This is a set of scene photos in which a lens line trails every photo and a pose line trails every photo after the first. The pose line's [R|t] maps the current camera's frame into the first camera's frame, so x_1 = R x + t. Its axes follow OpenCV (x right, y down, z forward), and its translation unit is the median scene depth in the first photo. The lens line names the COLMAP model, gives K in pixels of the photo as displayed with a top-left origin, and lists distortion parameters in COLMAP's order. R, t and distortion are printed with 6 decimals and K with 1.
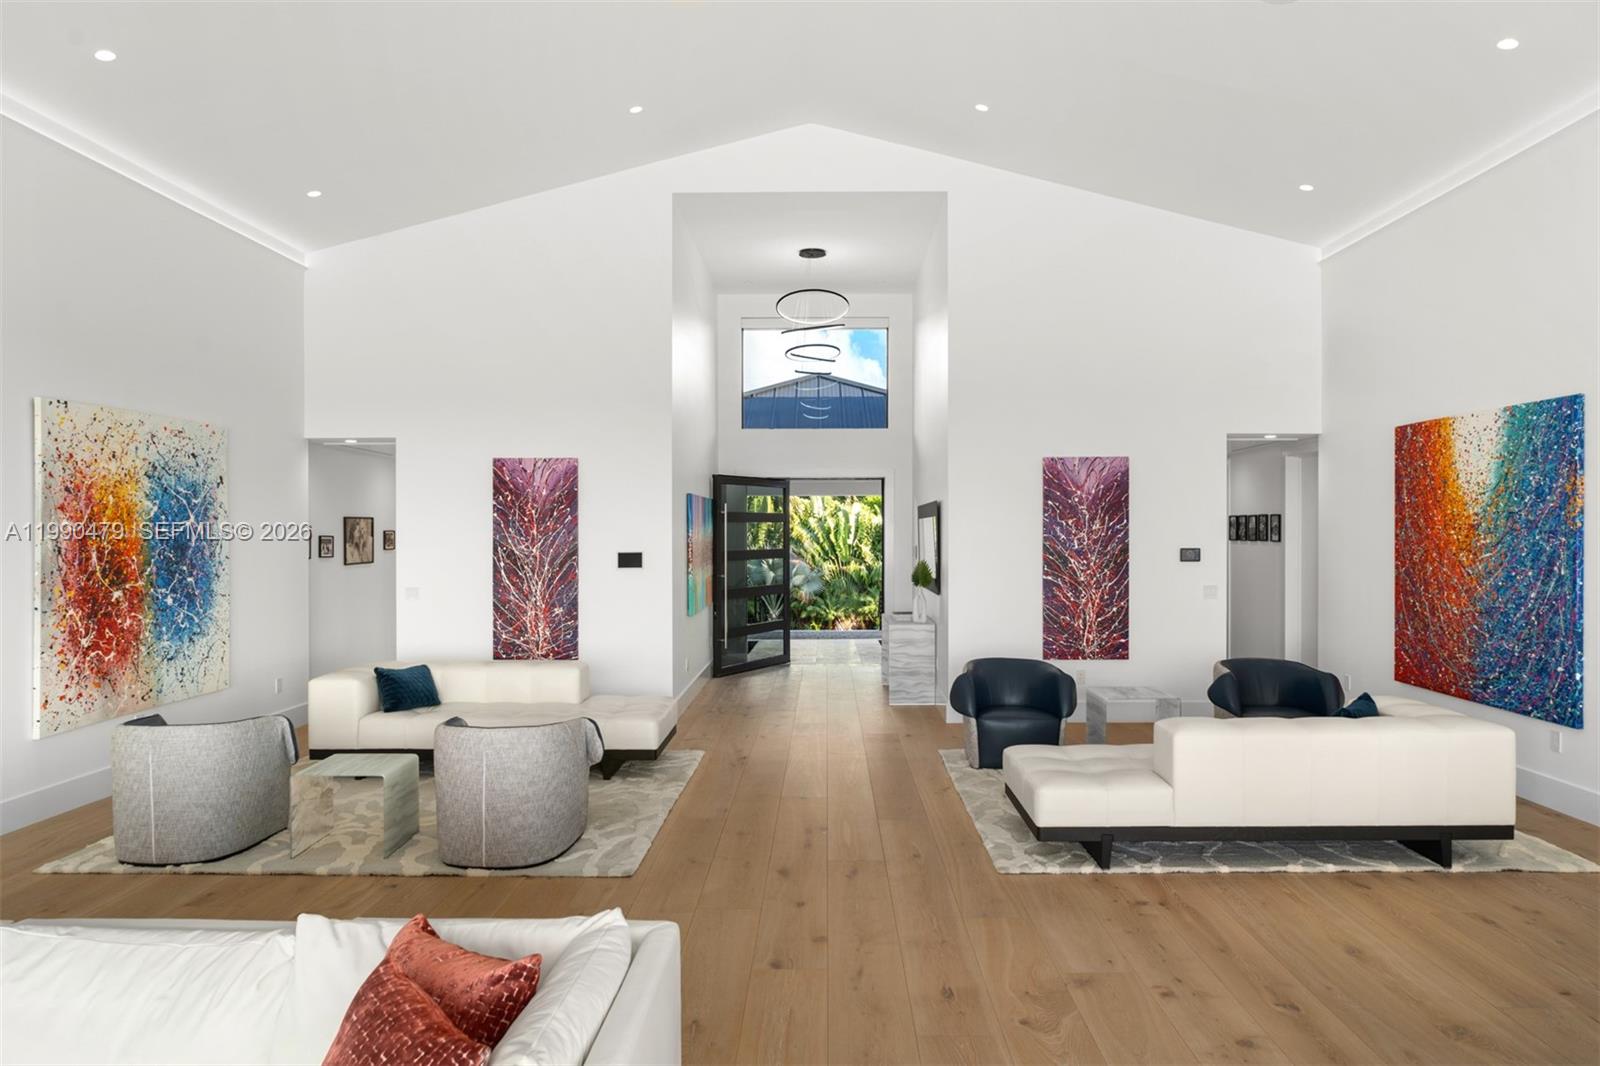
lens RADIAL K [[1088.6, 0, 800.0], [0, 1088.6, 533.0], [0, 0, 1]] dist [-0.002622, -0.000296]
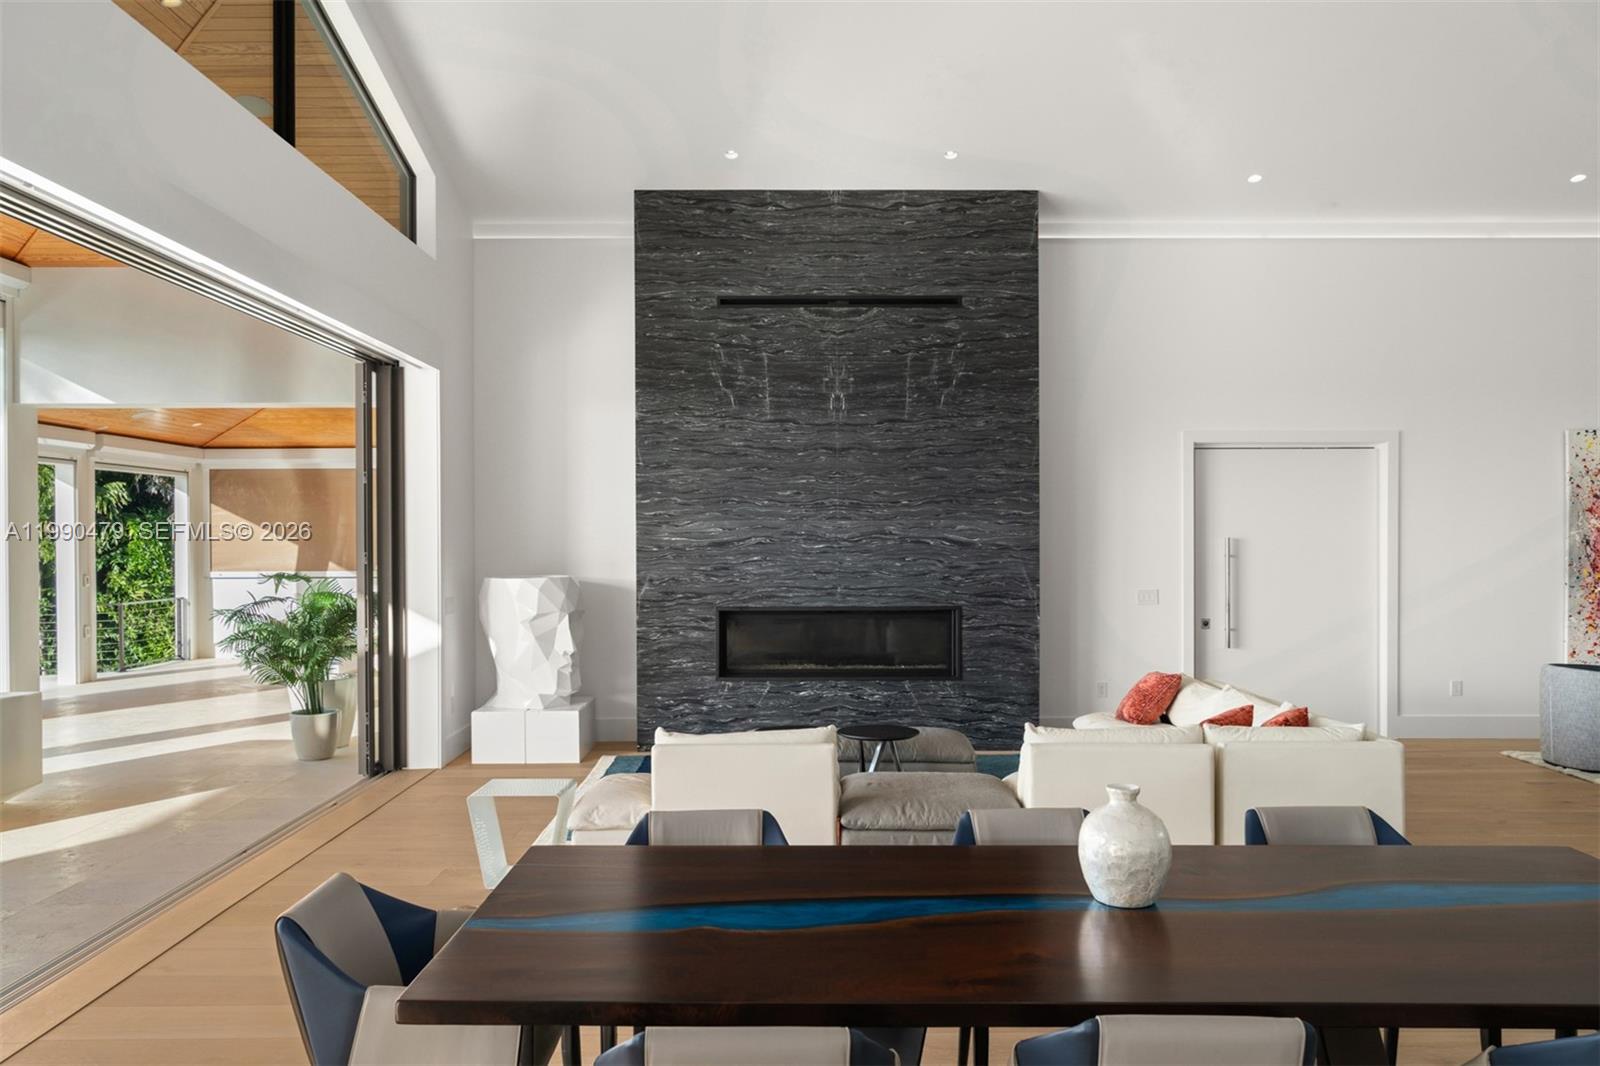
lens RADIAL K [[1088.6, 0, 800.0], [0, 1088.6, 533.0], [0, 0, 1]] dist [-0.002622, -0.000296]
pose [[0.037311, 0.004827, -0.999292, 0.631401], [-0.003108, 0.999984, 0.004714, 0.001651], [0.999299, 0.002930, 0.037325, -0.024040]]
